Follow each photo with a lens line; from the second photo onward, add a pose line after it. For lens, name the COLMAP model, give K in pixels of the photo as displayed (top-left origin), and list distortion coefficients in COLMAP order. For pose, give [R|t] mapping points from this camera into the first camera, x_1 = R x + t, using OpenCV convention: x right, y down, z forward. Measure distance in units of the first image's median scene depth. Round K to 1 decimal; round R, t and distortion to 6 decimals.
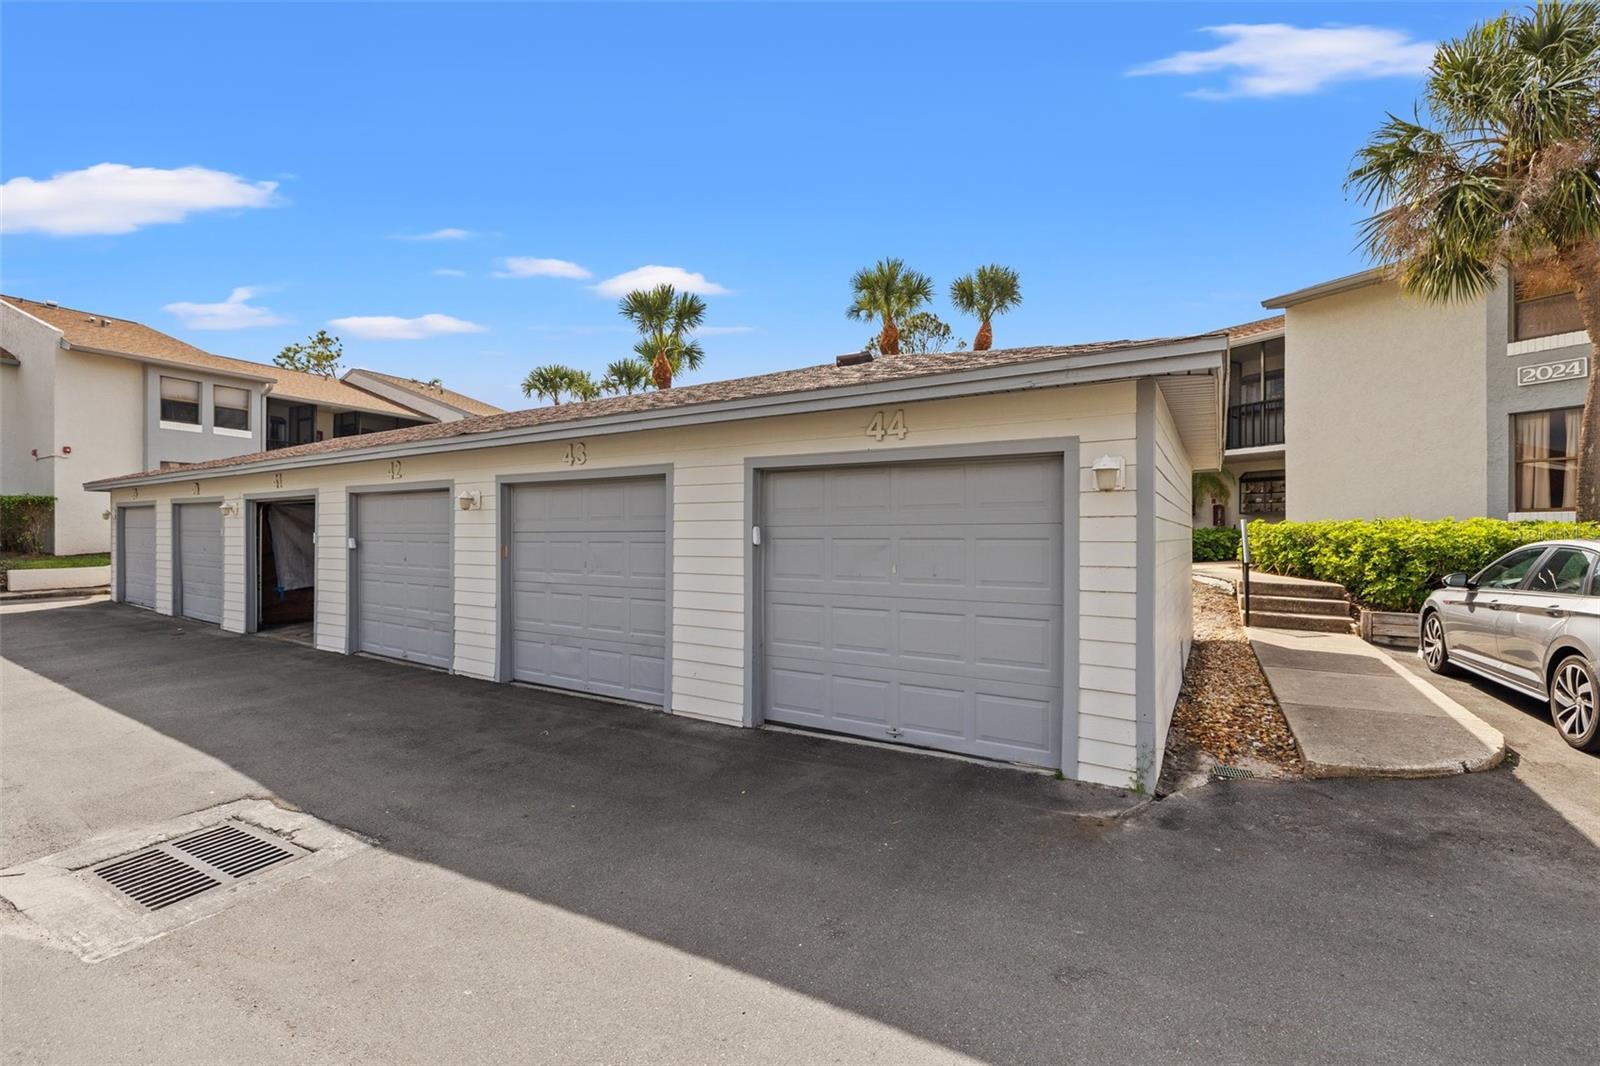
lens RADIAL K [[657.0, 0, 800.5], [0, 657.0, 536.6], [0, 0, 1]] dist [-0.004026, 0.000330]
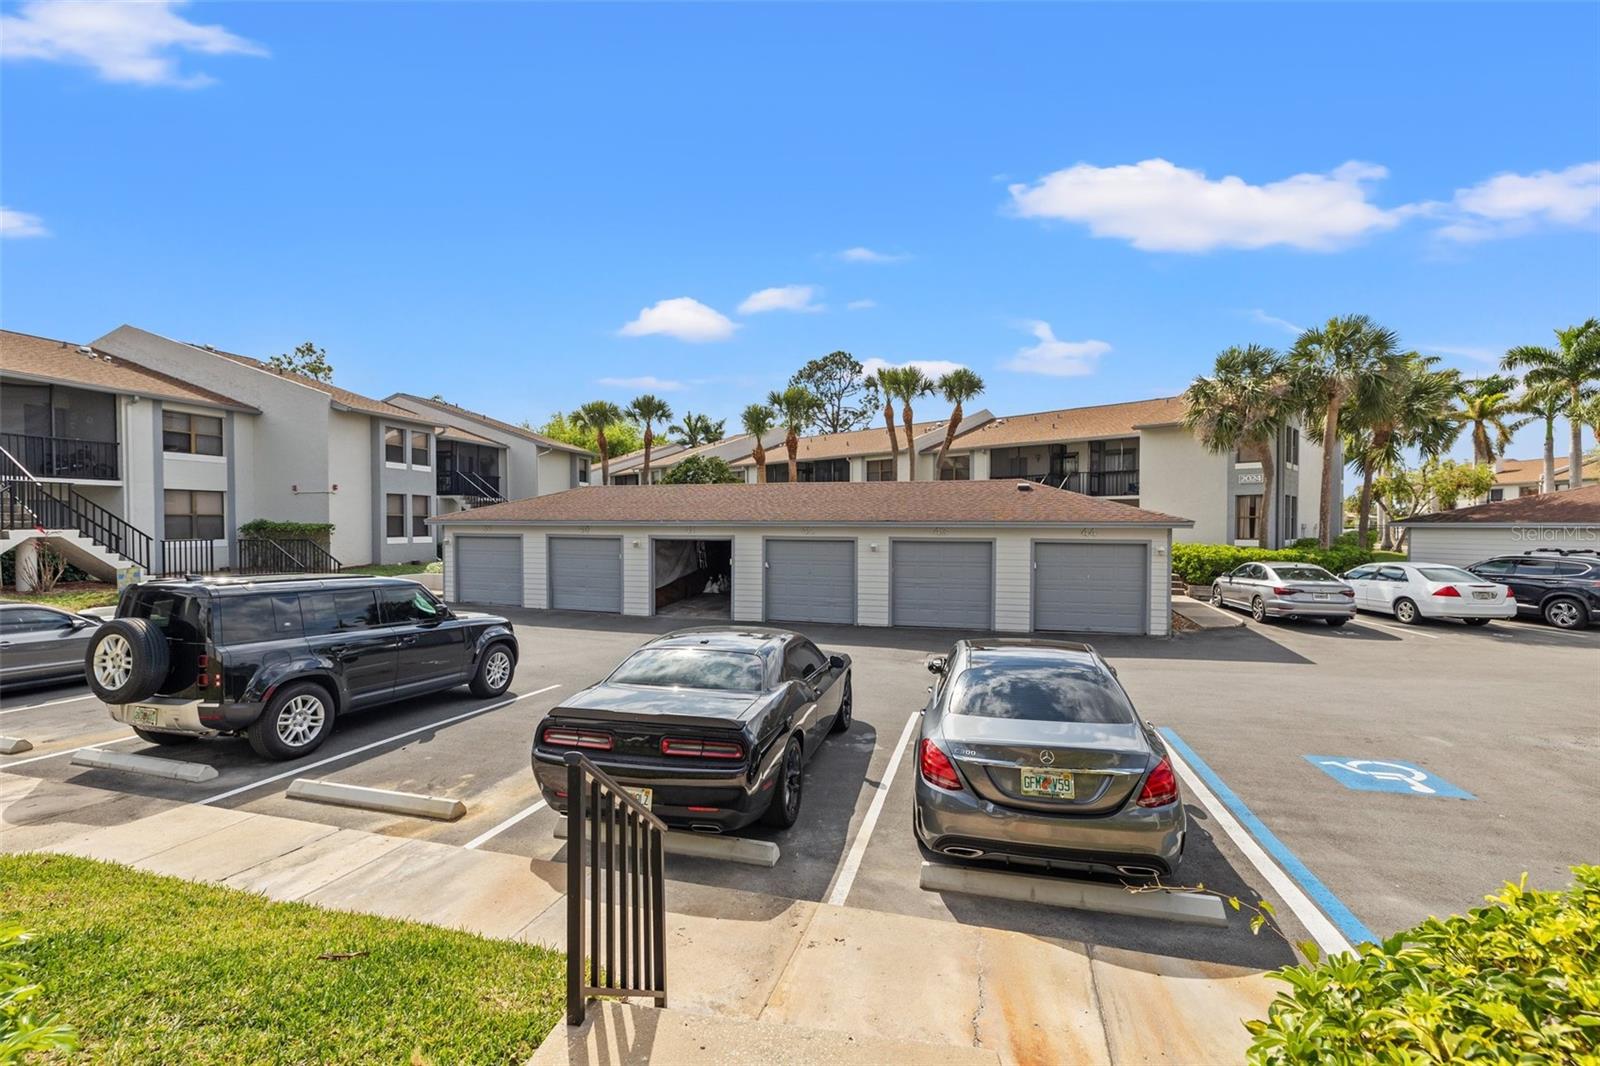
lens RADIAL K [[657.0, 0, 800.5], [0, 657.0, 536.6], [0, 0, 1]] dist [-0.004026, 0.000330]
pose [[0.965601, -0.007832, 0.259912, -1.096069], [0.002370, 0.999770, 0.021318, -0.116279], [-0.260019, -0.019968, 0.965397, -0.914230]]
